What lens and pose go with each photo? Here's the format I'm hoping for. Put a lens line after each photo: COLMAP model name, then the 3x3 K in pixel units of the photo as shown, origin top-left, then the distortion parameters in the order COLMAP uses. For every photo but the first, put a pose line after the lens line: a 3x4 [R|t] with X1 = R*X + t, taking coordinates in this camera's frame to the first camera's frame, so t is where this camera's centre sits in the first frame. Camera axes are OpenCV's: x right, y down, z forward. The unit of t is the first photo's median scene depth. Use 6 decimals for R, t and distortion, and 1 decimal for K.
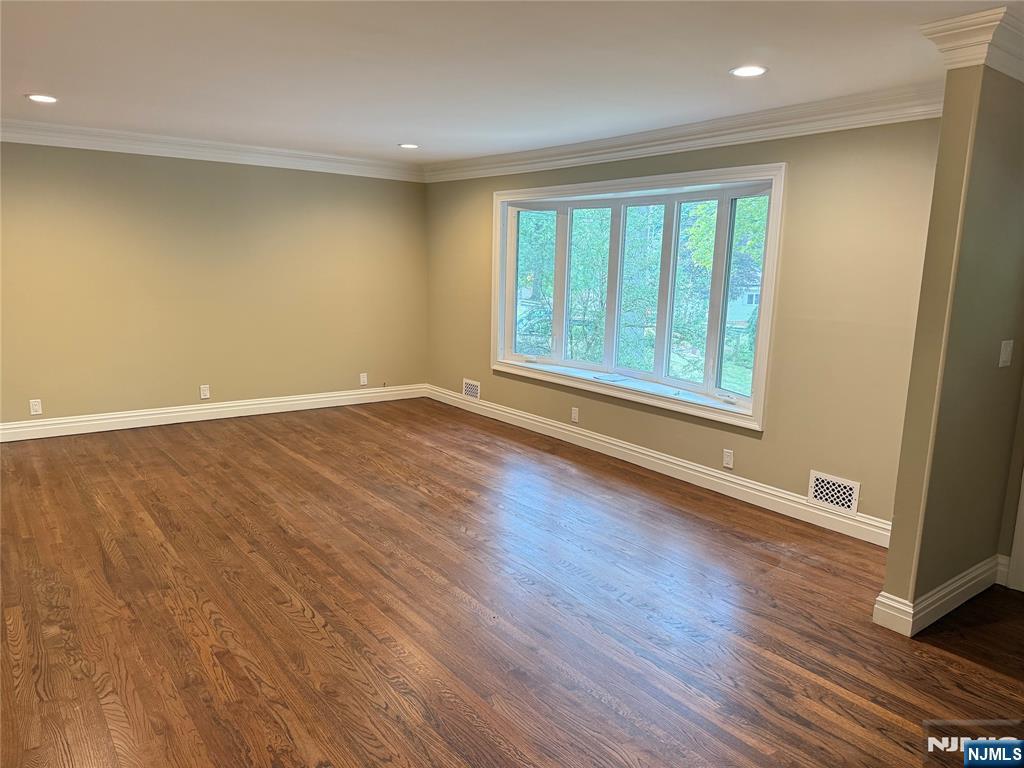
lens RADIAL K [[715.5, 0, 508.2], [0, 715.5, 387.8], [0, 0, 1]] dist [0.099949, -0.146897]
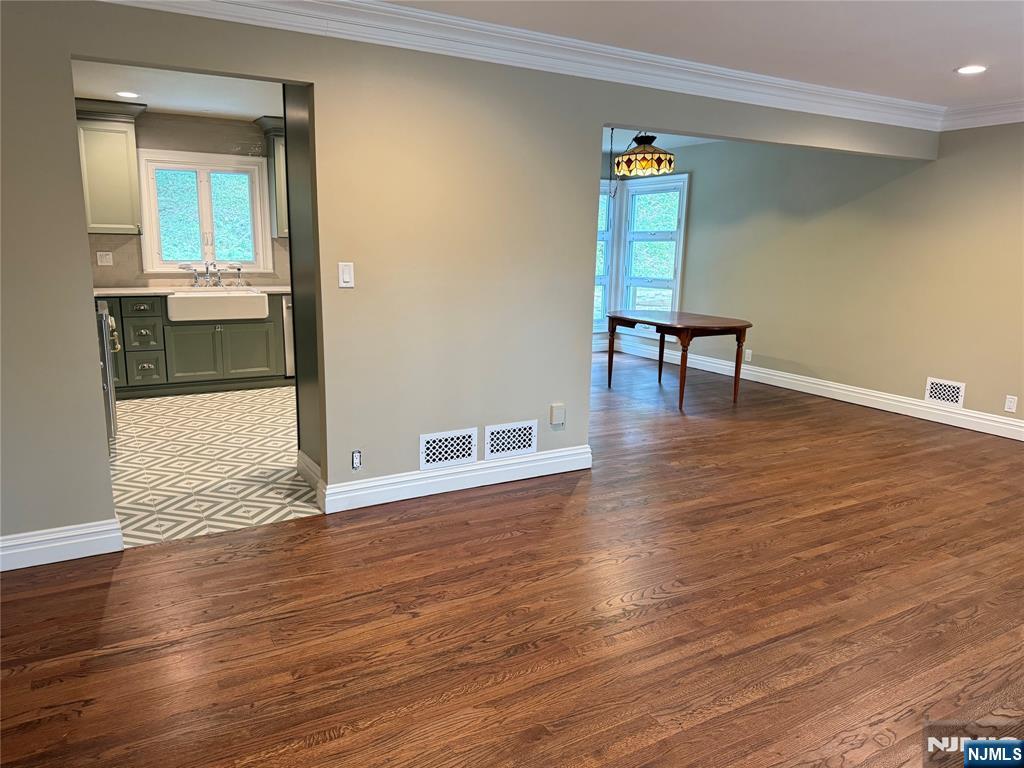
lens RADIAL K [[721.0, 0, 515.7], [0, 721.0, 386.6], [0, 0, 1]] dist [0.068139, -0.088243]
pose [[-0.116533, 0.168954, -0.978711, 0.463943], [-0.193750, 0.962625, 0.189247, -0.068016], [0.974105, 0.211678, -0.079443, 0.620932]]
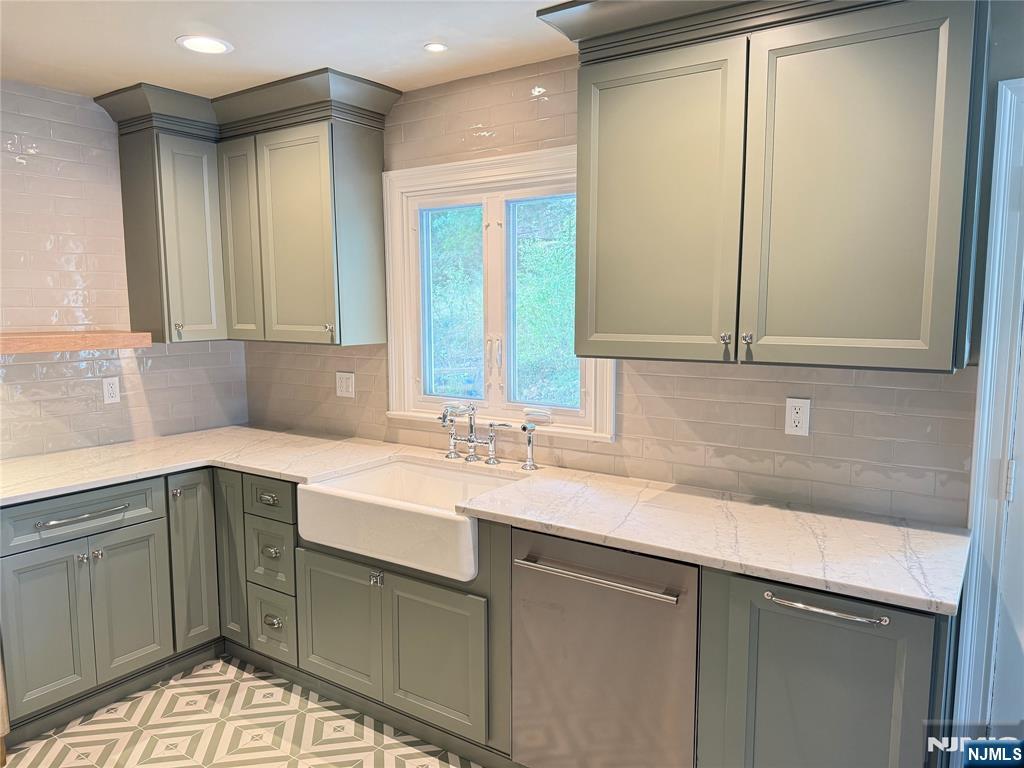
lens RADIAL K [[721.0, 0, 515.7], [0, 721.0, 386.6], [0, 0, 1]] dist [0.068139, -0.088243]
pose [[-0.945952, 0.010625, -0.324132, -0.888440], [-0.080982, 0.960063, 0.267809, -0.103303], [0.314033, 0.279584, -0.907313, 0.410454]]
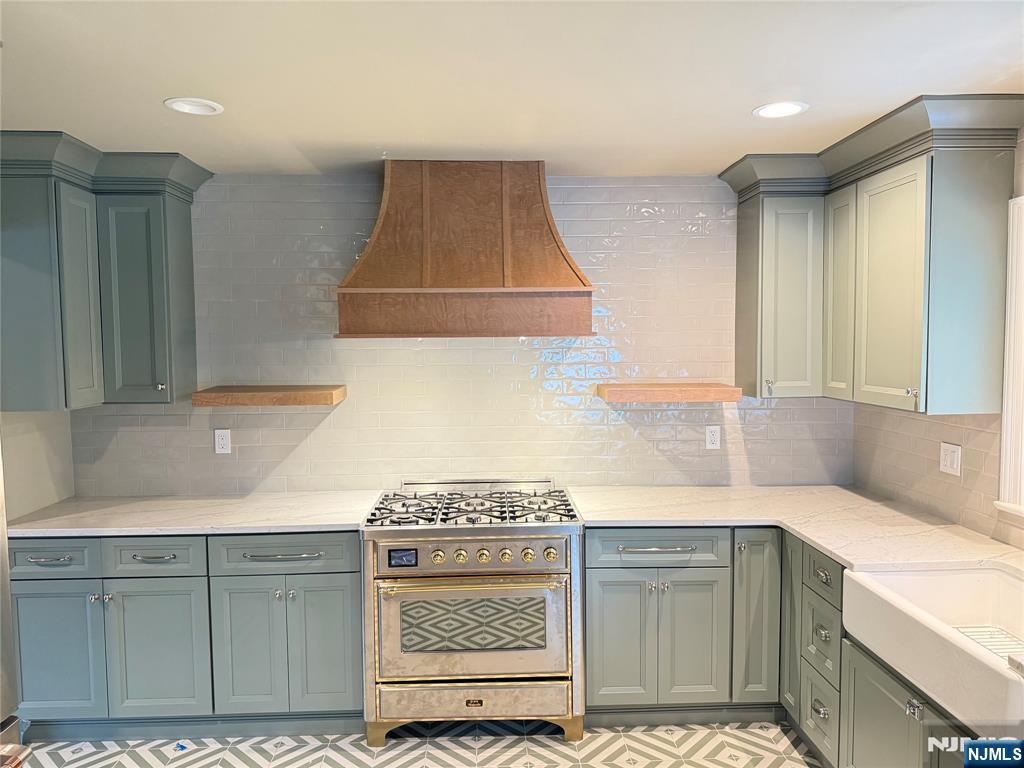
lens RADIAL K [[721.0, 0, 515.7], [0, 721.0, 386.6], [0, 0, 1]] dist [0.068139, -0.088243]
pose [[-0.825100, -0.056898, 0.562114, -1.014694], [0.086270, 0.970562, 0.224873, -0.124499], [-0.558361, 0.234036, -0.795902, 0.361511]]
